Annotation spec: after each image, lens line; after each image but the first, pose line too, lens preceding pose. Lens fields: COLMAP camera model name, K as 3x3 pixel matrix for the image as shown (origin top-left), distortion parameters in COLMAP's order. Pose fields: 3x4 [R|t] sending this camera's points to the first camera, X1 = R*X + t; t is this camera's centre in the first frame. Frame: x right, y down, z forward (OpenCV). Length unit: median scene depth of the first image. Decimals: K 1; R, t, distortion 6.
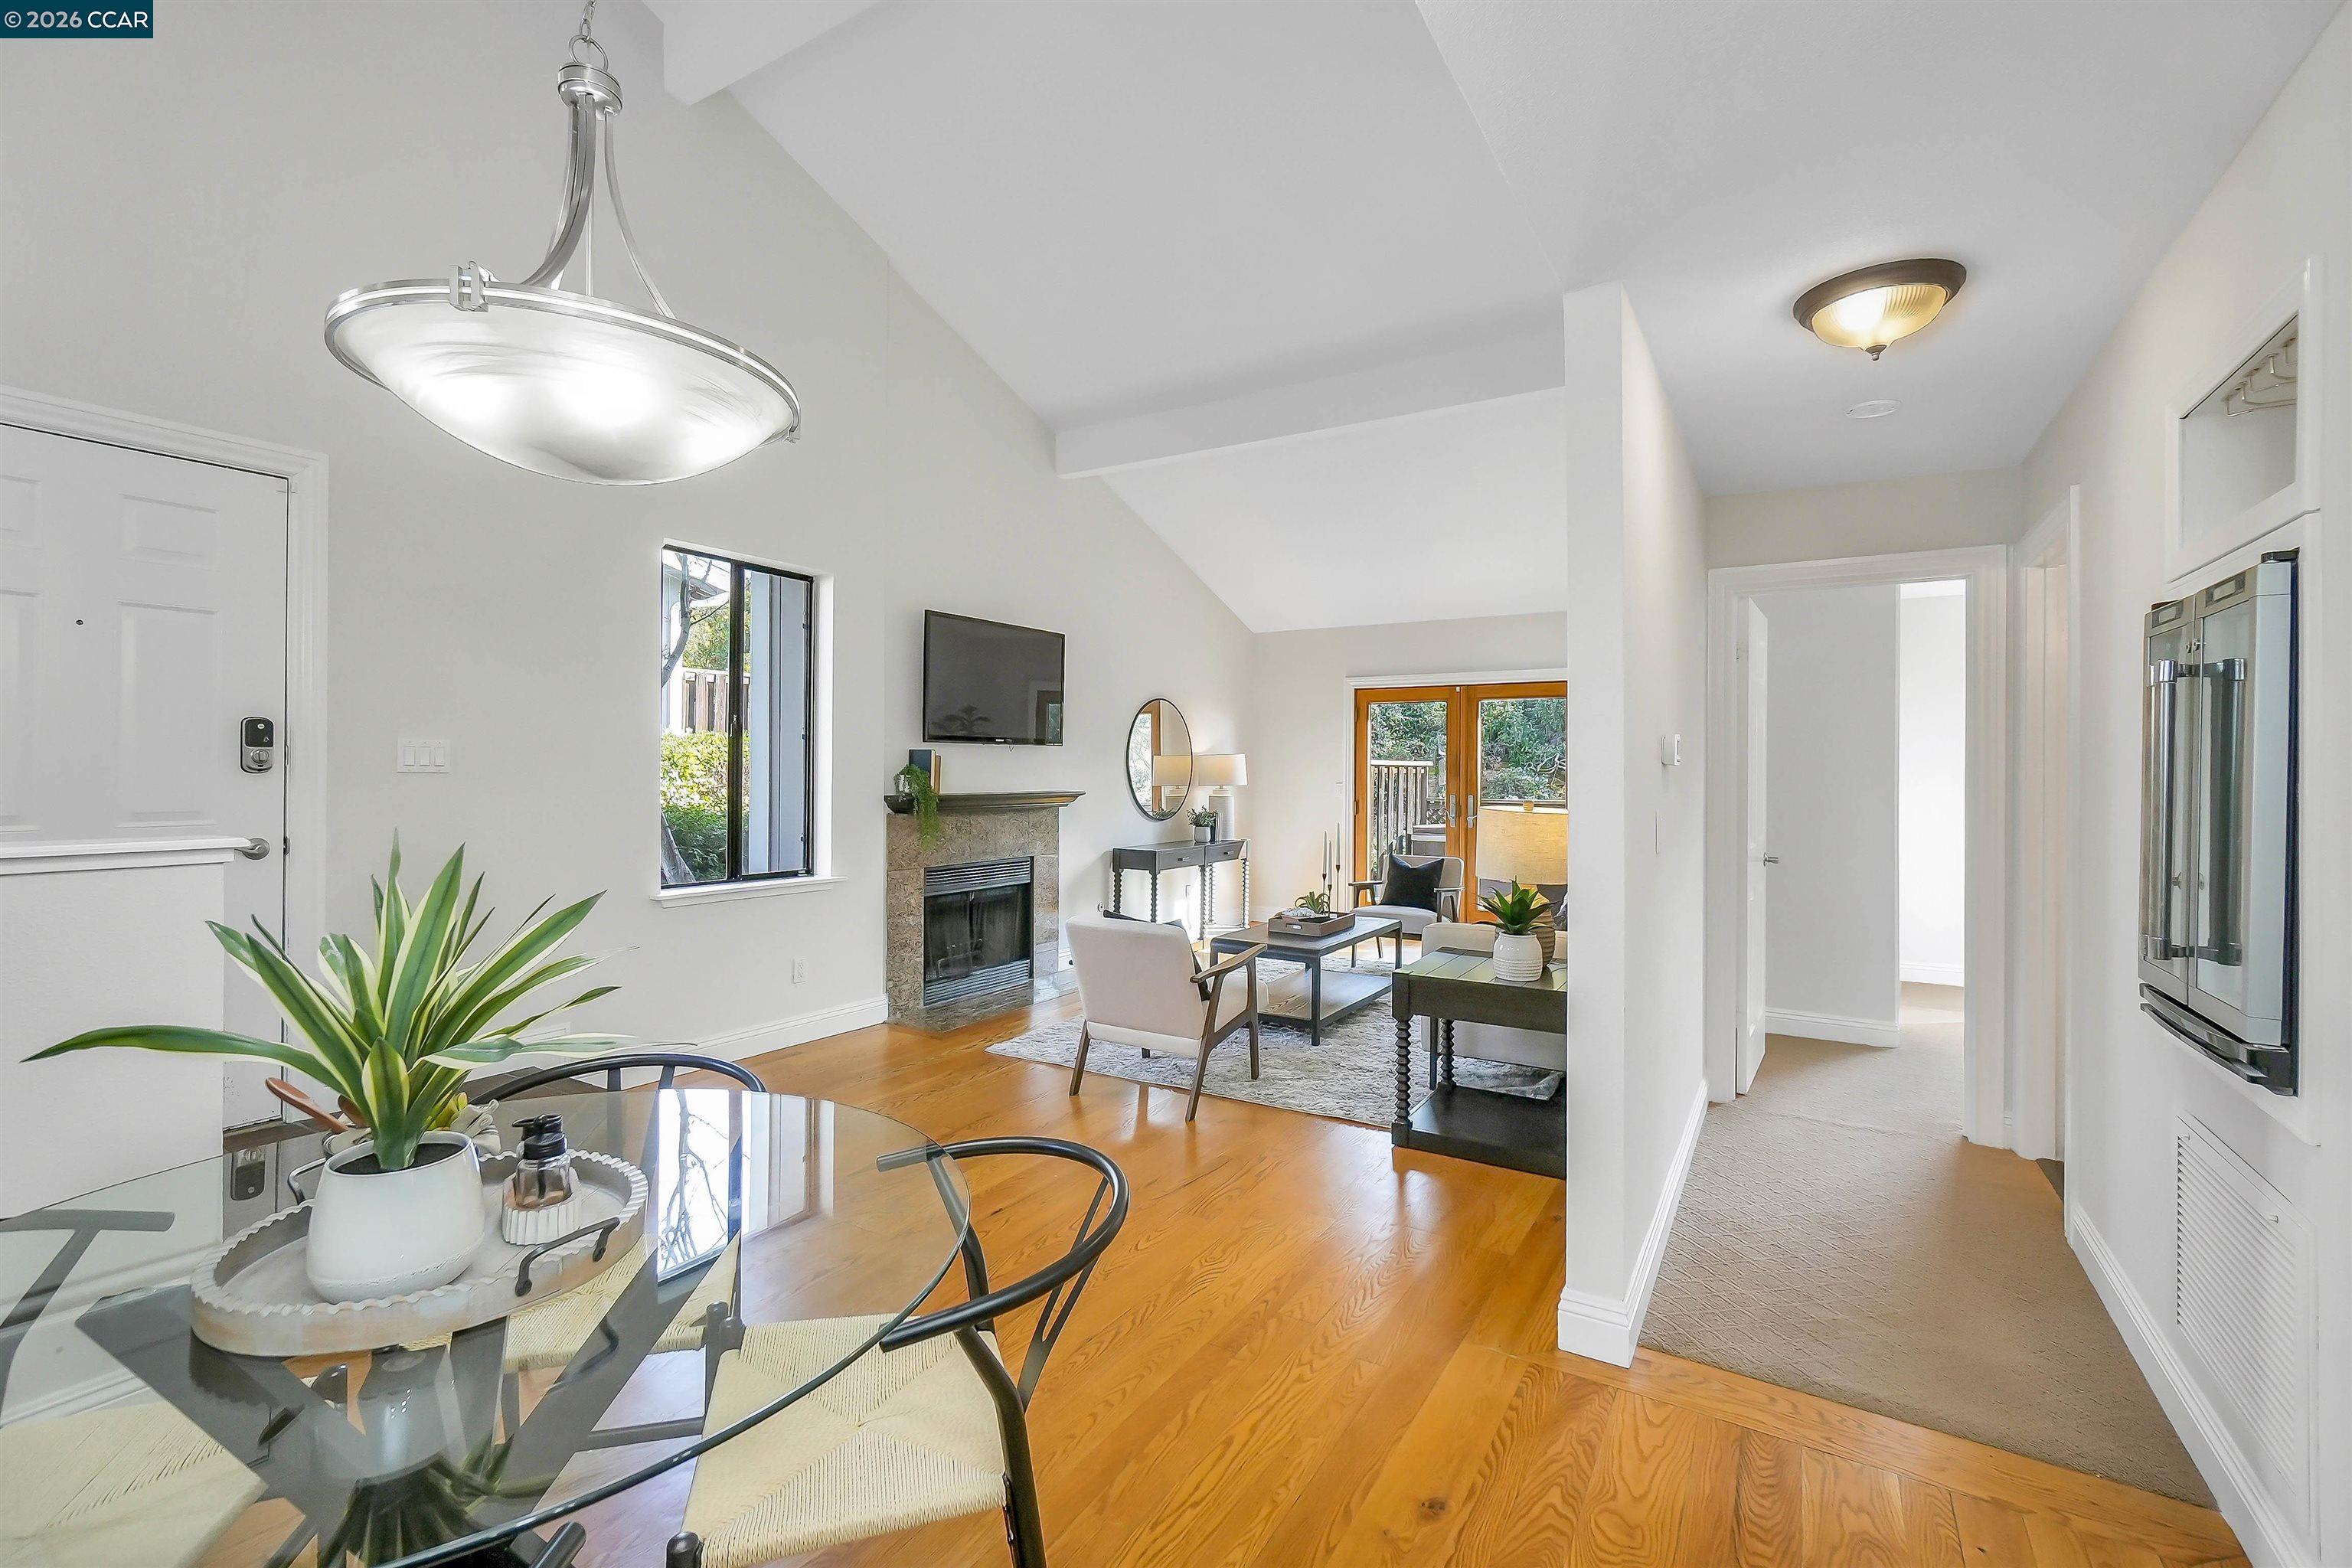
lens RADIAL K [[1029.8, 0, 1184.8], [0, 1029.8, 774.6], [0, 0, 1]] dist [-0.001089, 0.000314]
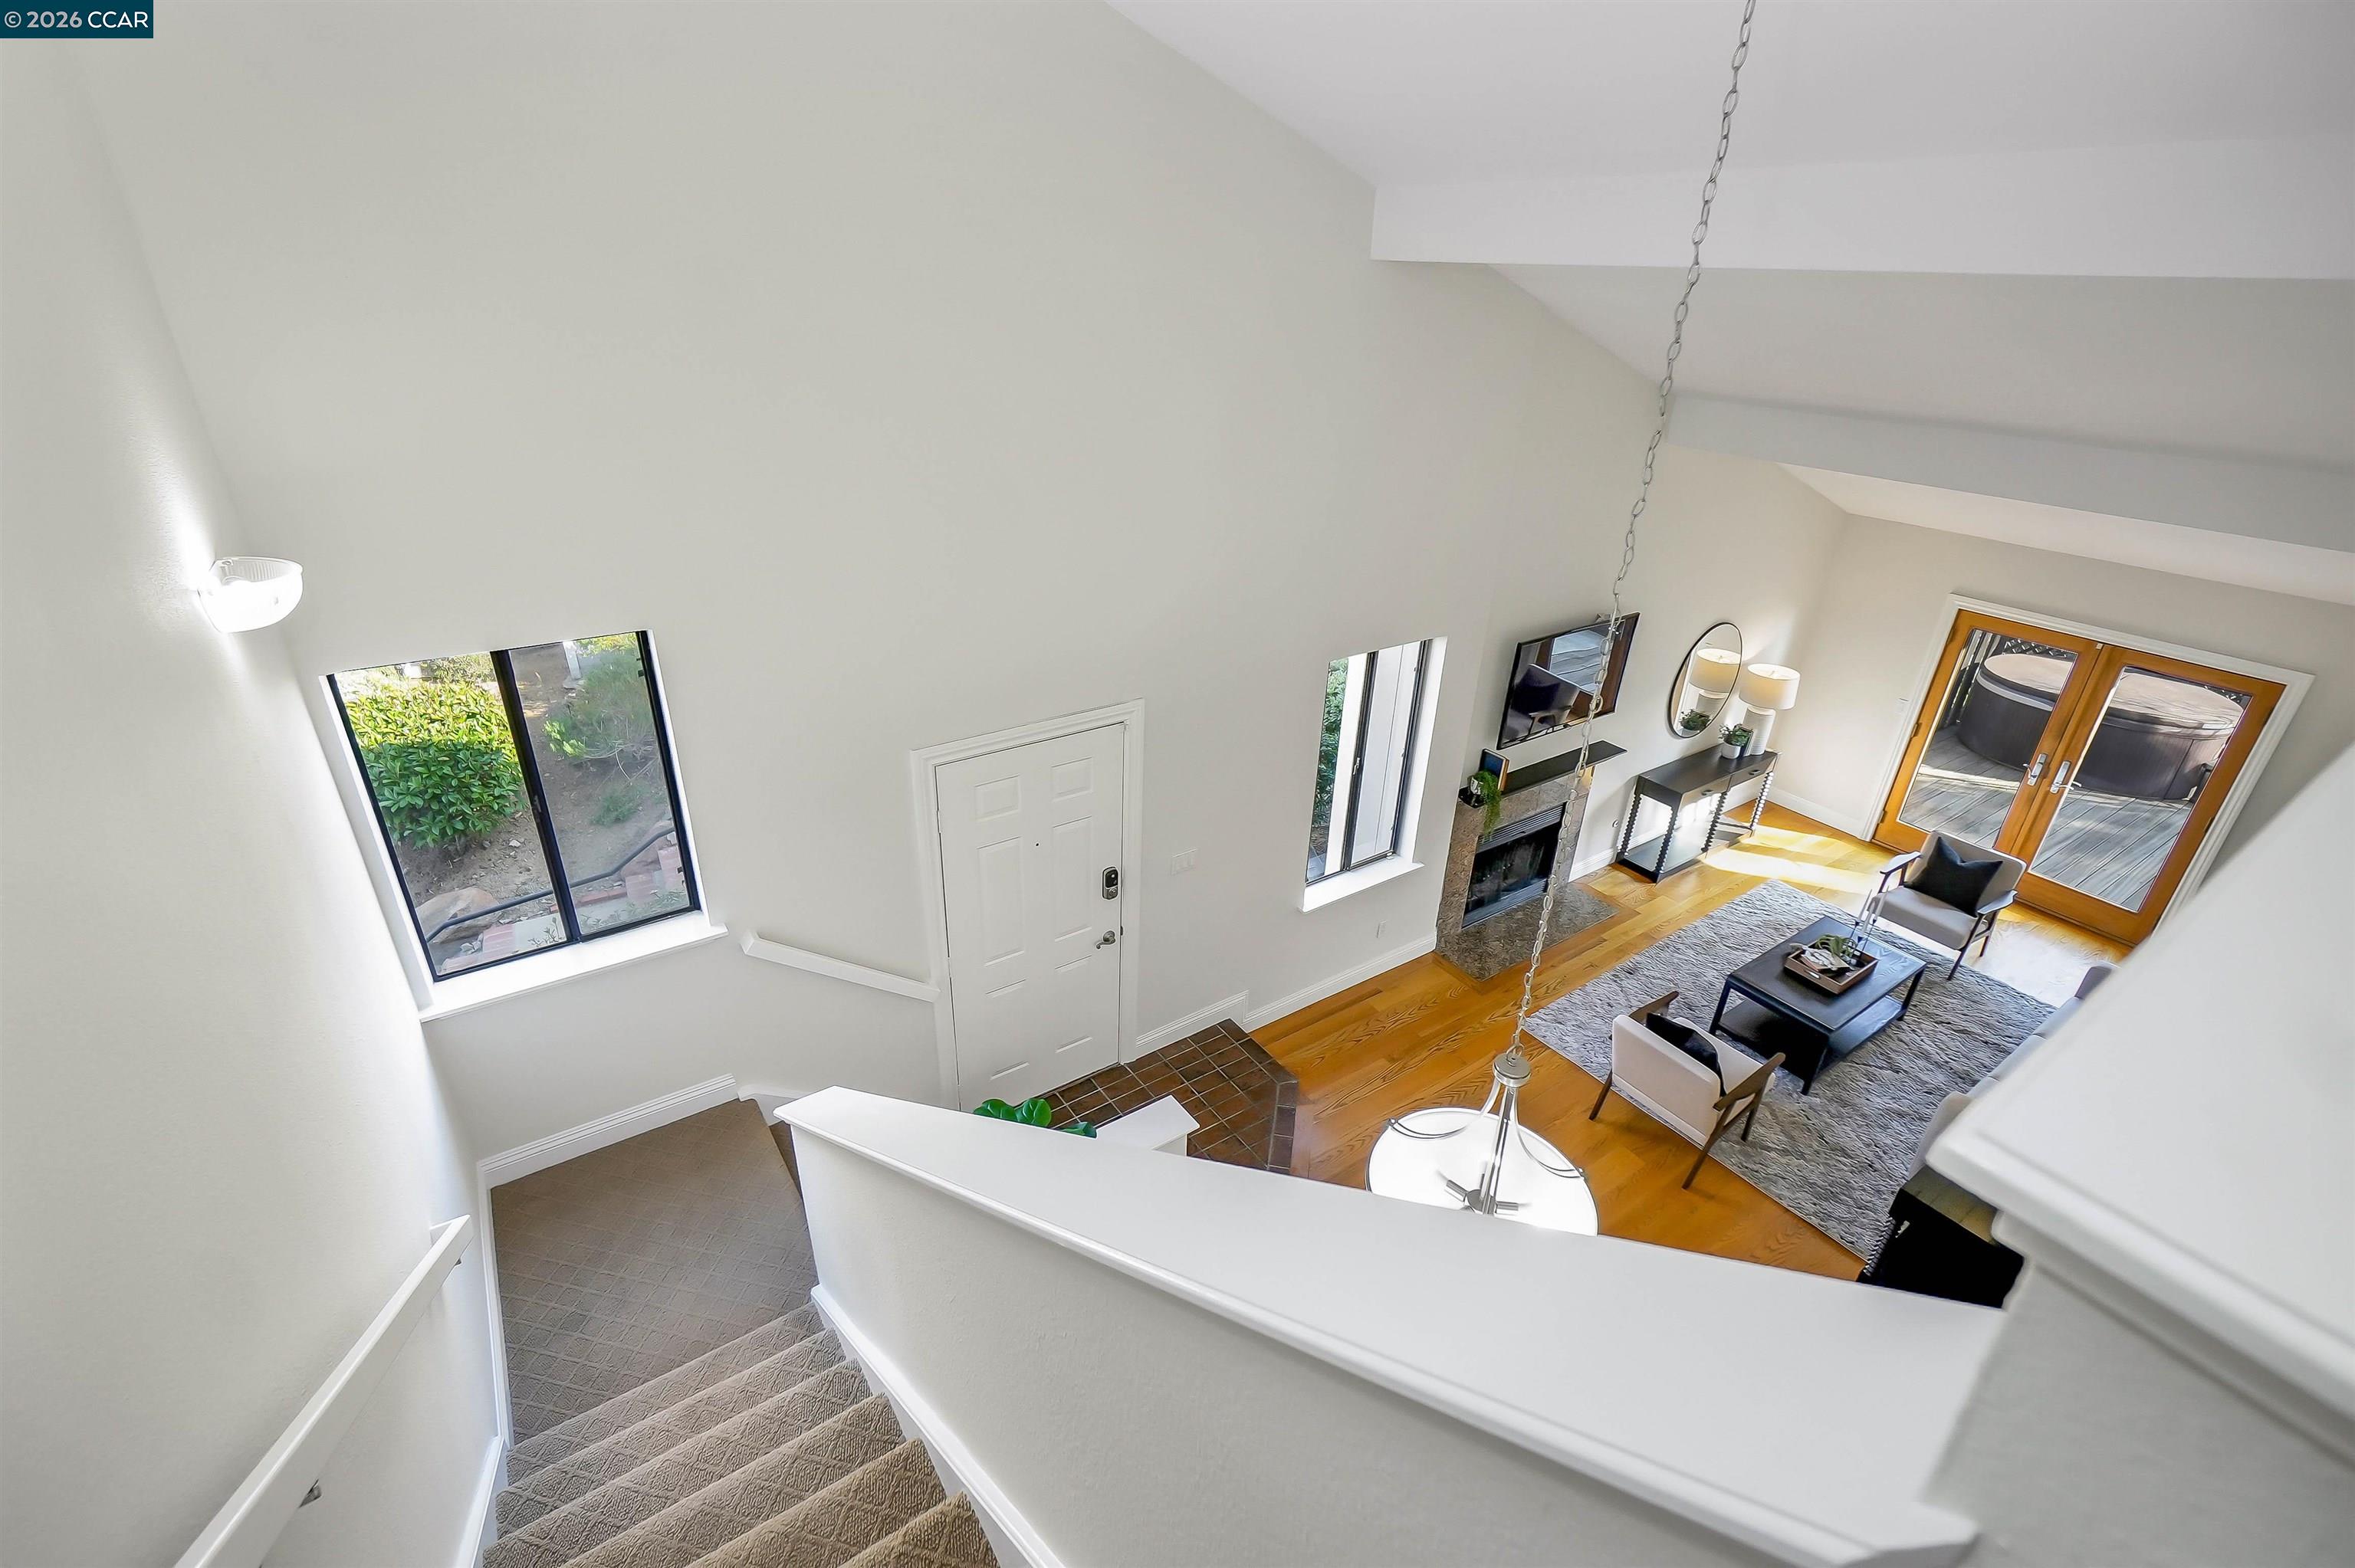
lens RADIAL K [[1030.9, 0, 1186.3], [0, 1030.9, 774.6], [0, 0, 1]] dist [-0.001089, 0.000314]
pose [[0.912242, 0.202822, -0.355918, -0.120347], [-0.031383, 0.900879, 0.432934, -0.388128], [0.408447, -0.383771, 0.828185, -0.086841]]
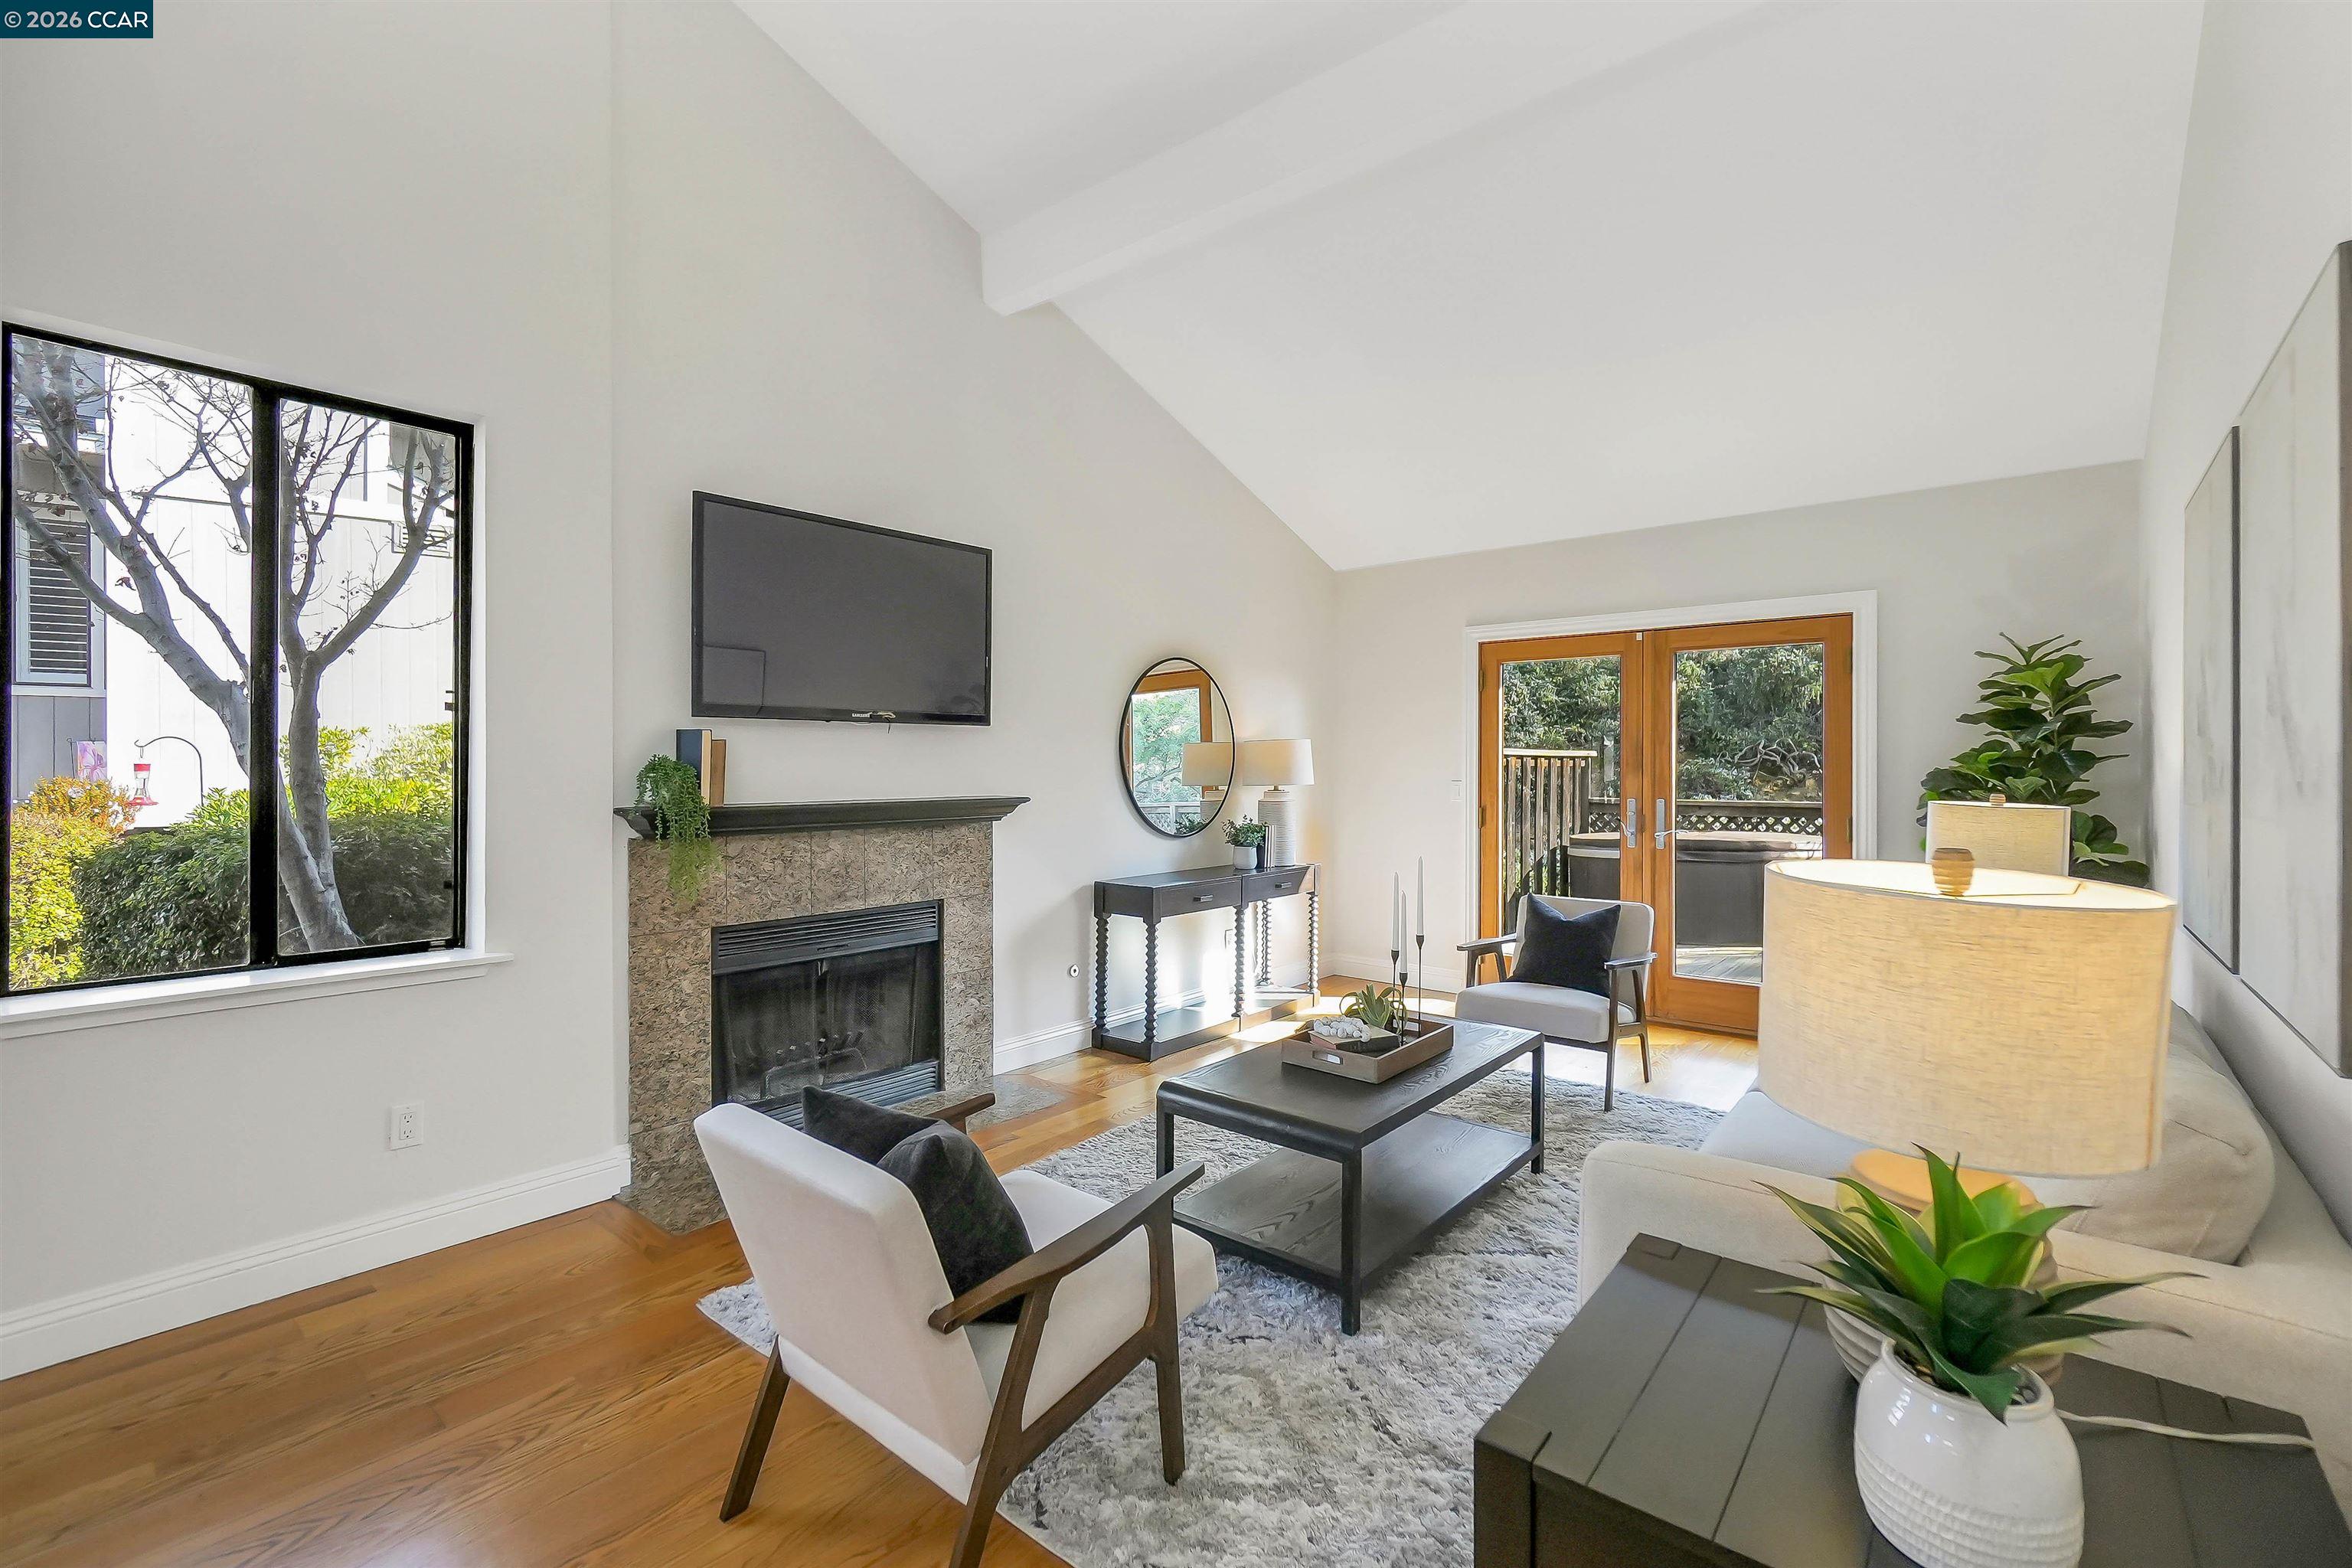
lens RADIAL K [[1026.3, 0, 1182.9], [0, 1026.3, 769.9], [0, 0, 1]] dist [-0.020142, 0.000154]
pose [[0.989404, -0.004400, -0.145119, 0.084124], [0.004469, 0.999990, 0.000145, 0.000188], [0.145117, -0.000792, 0.989414, 0.364080]]
